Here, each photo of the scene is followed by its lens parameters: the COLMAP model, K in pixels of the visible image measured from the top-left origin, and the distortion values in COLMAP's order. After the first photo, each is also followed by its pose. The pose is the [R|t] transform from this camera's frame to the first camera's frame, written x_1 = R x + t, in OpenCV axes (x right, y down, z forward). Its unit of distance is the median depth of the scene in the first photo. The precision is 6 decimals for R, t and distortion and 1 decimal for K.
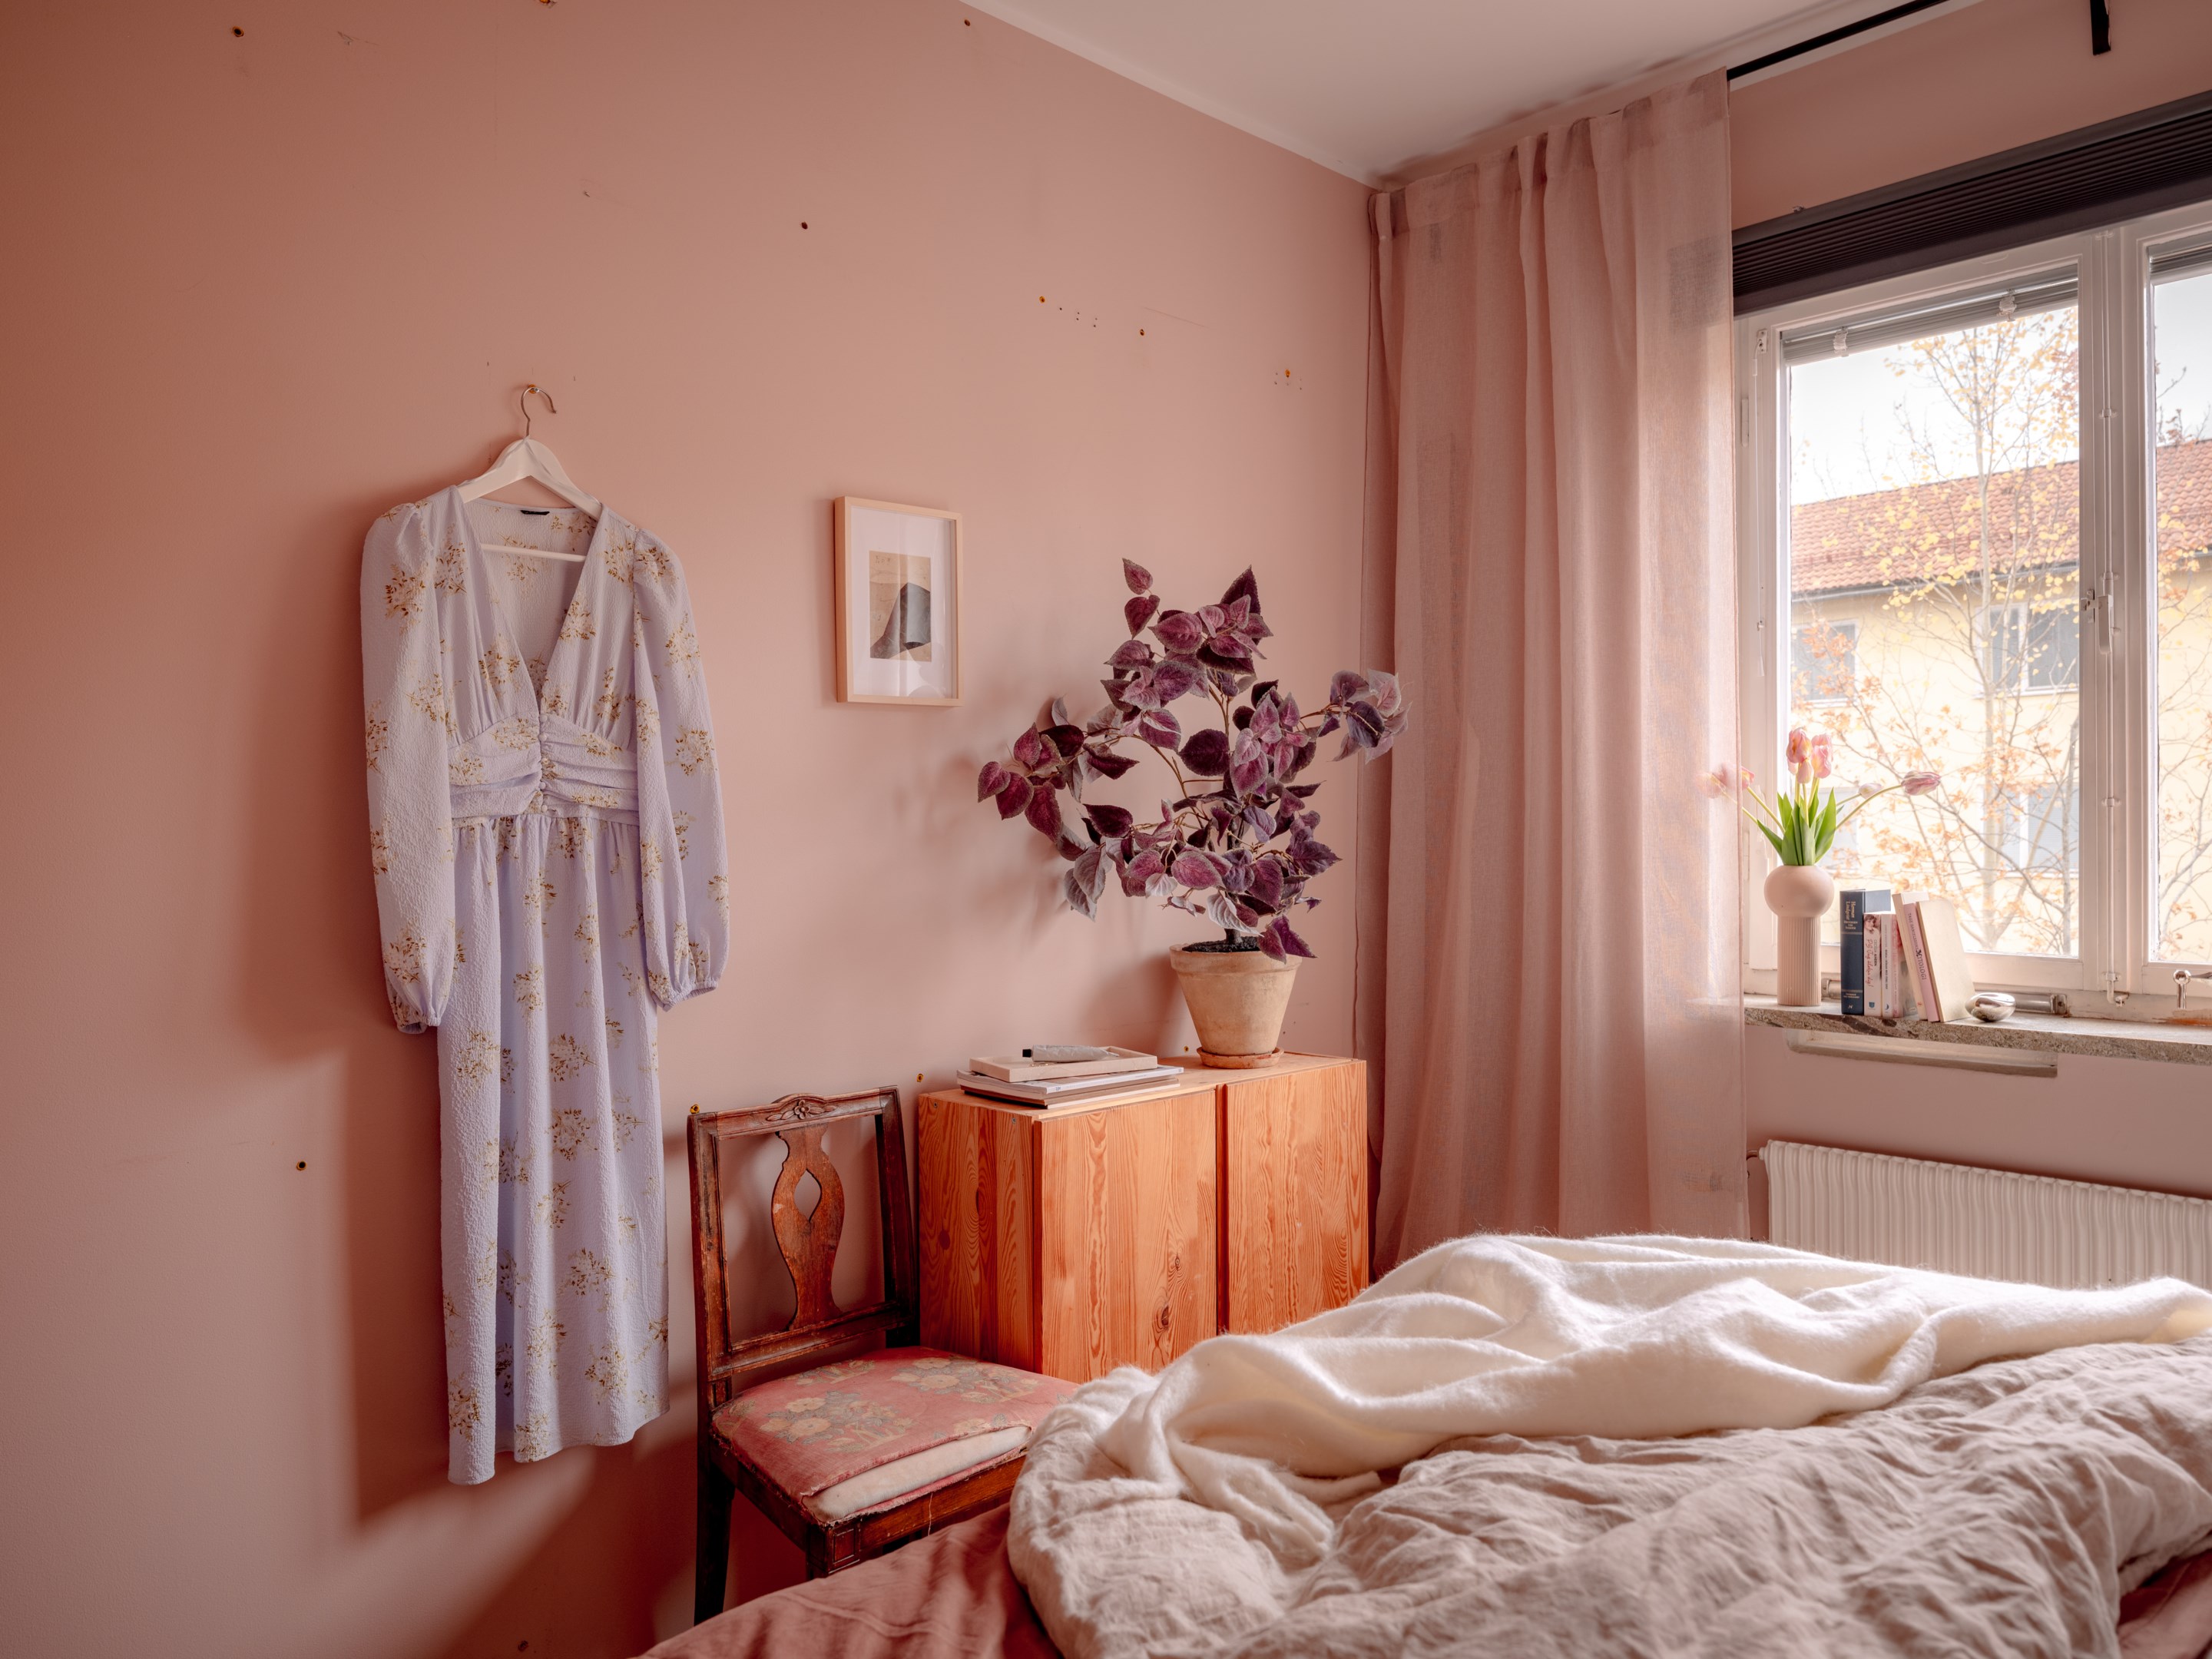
lens RADIAL K [[1525.4, 0, 1106.0], [0, 1525.4, 829.5], [0, 0, 1]] dist [-0.005725, 0.000422]
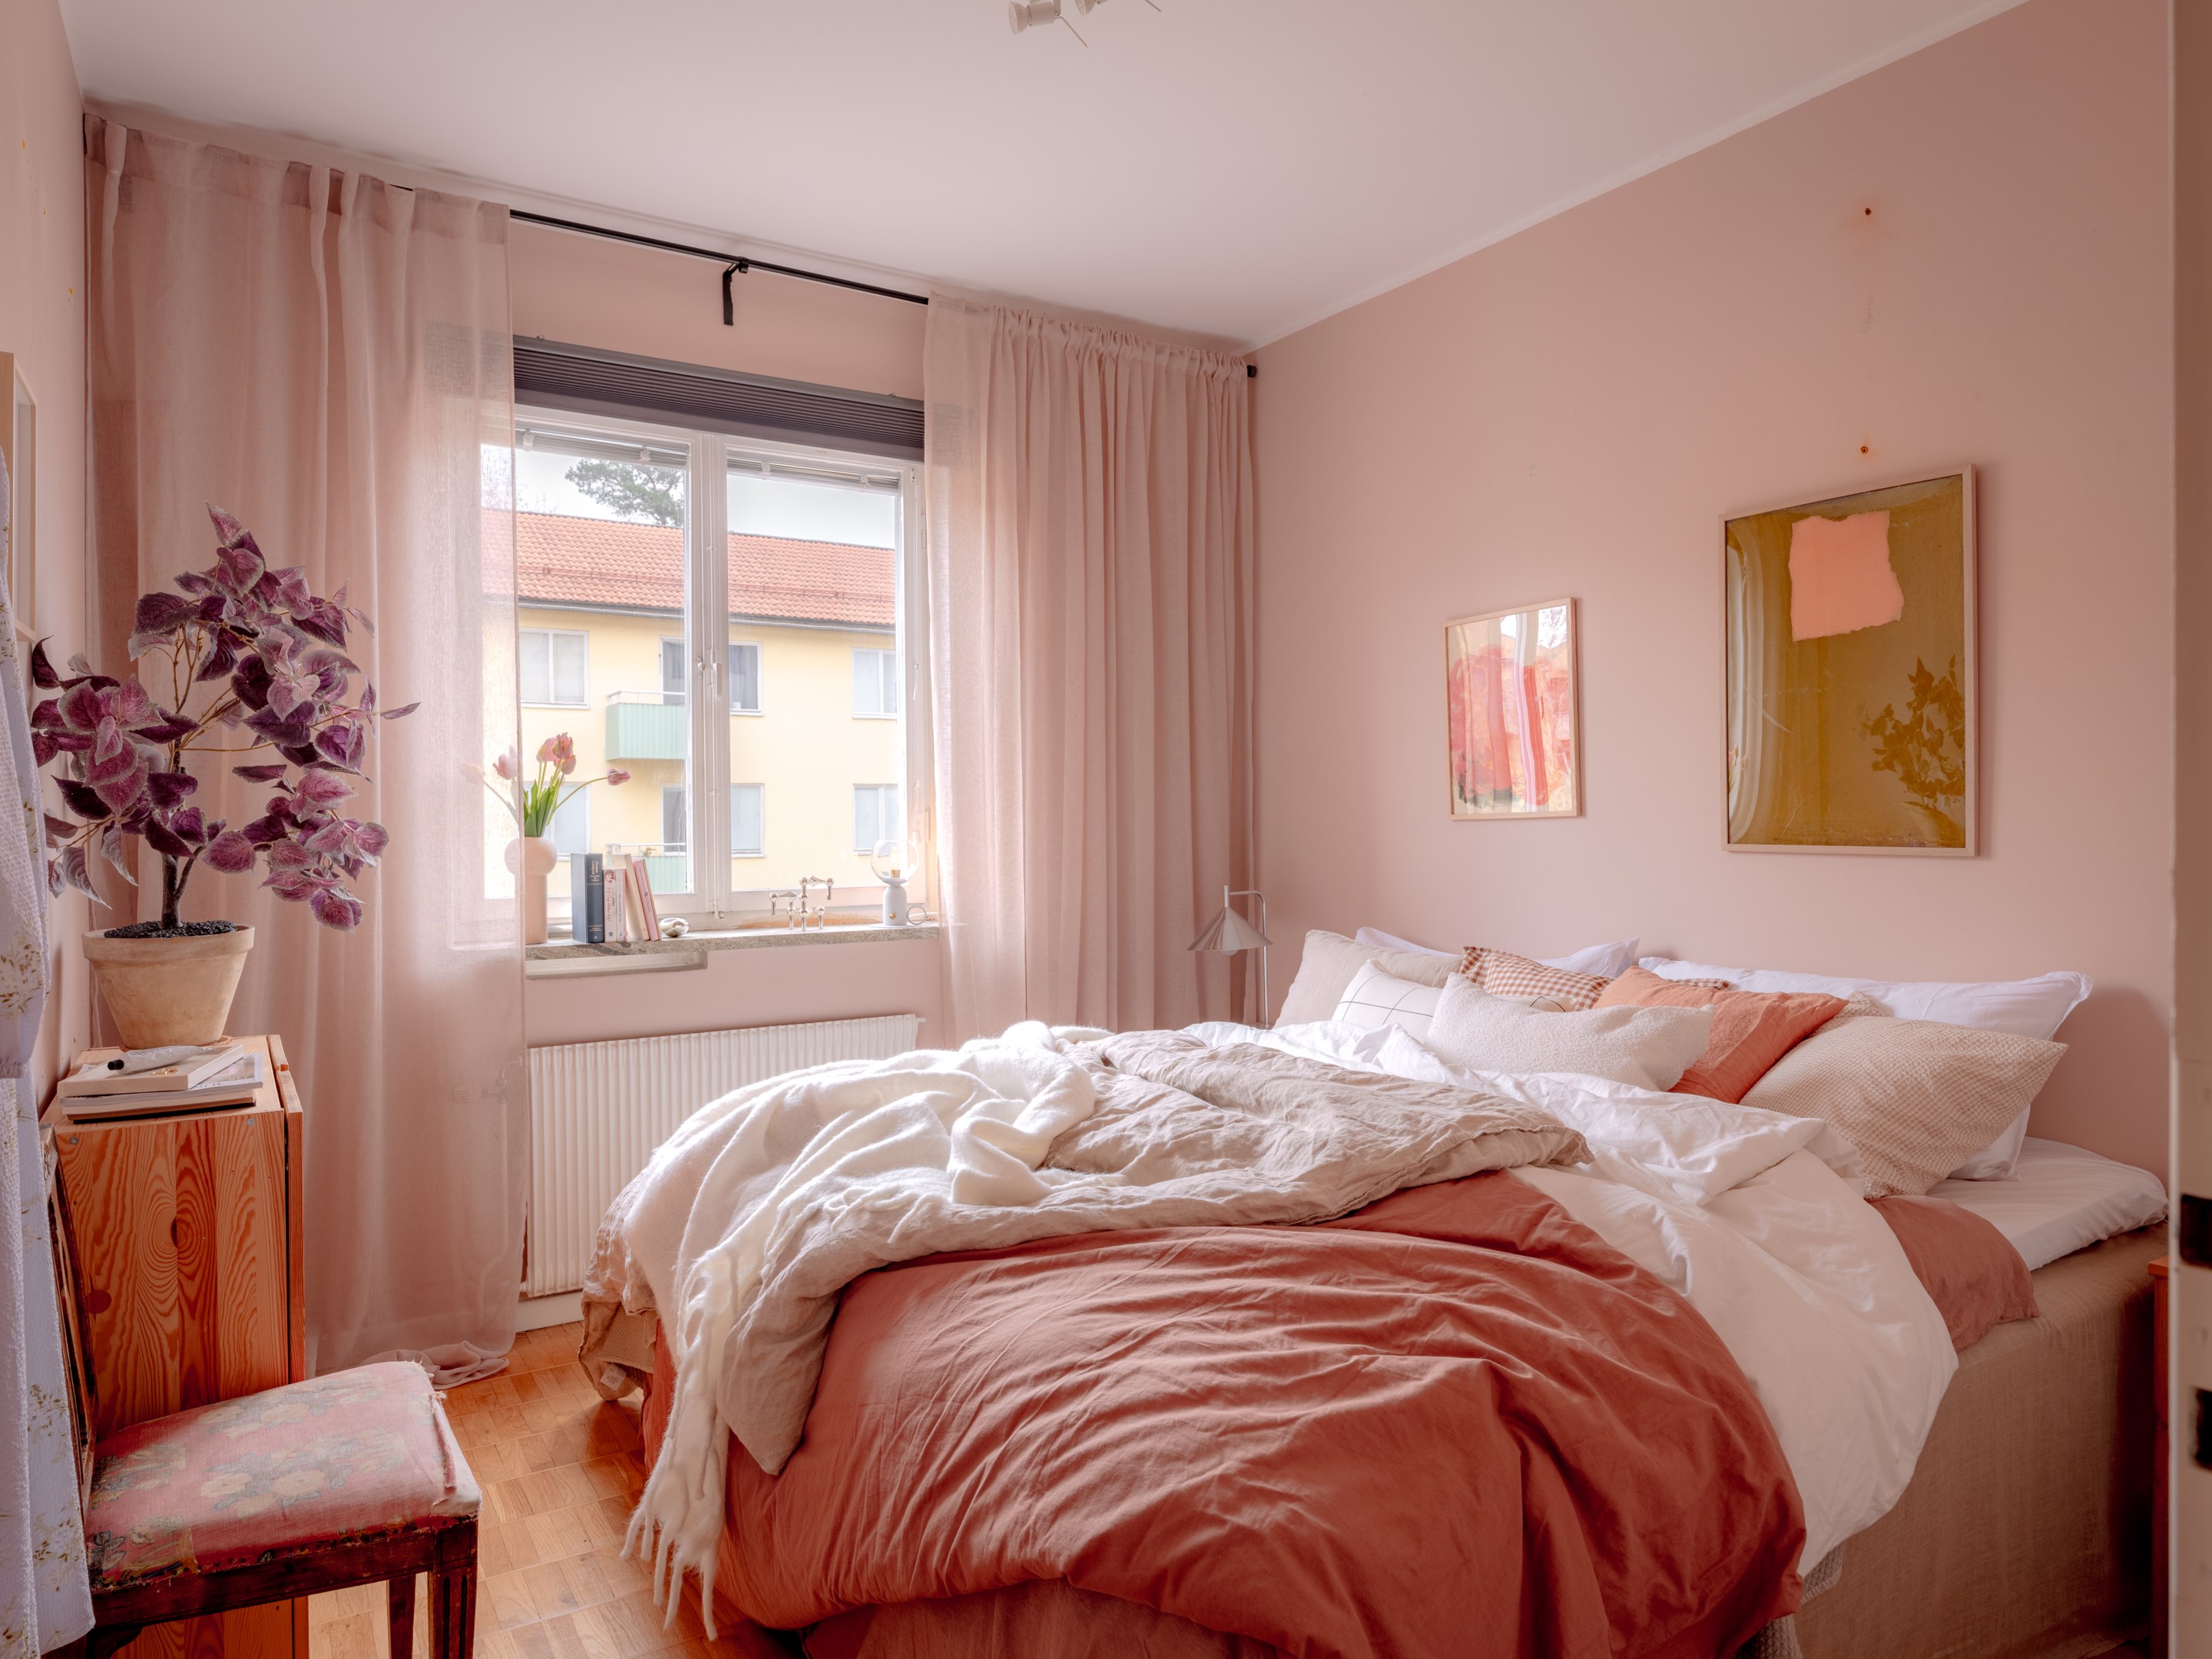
lens RADIAL K [[1396.7, 0, 1106.0], [0, 1396.7, 829.5], [0, 0, 1]] dist [-0.001777, -0.001401]
pose [[0.200925, -0.006491, 0.979585, -0.664315], [0.000807, 0.999979, 0.006461, 0.010800], [-0.979606, -0.000508, 0.200926, 0.293618]]
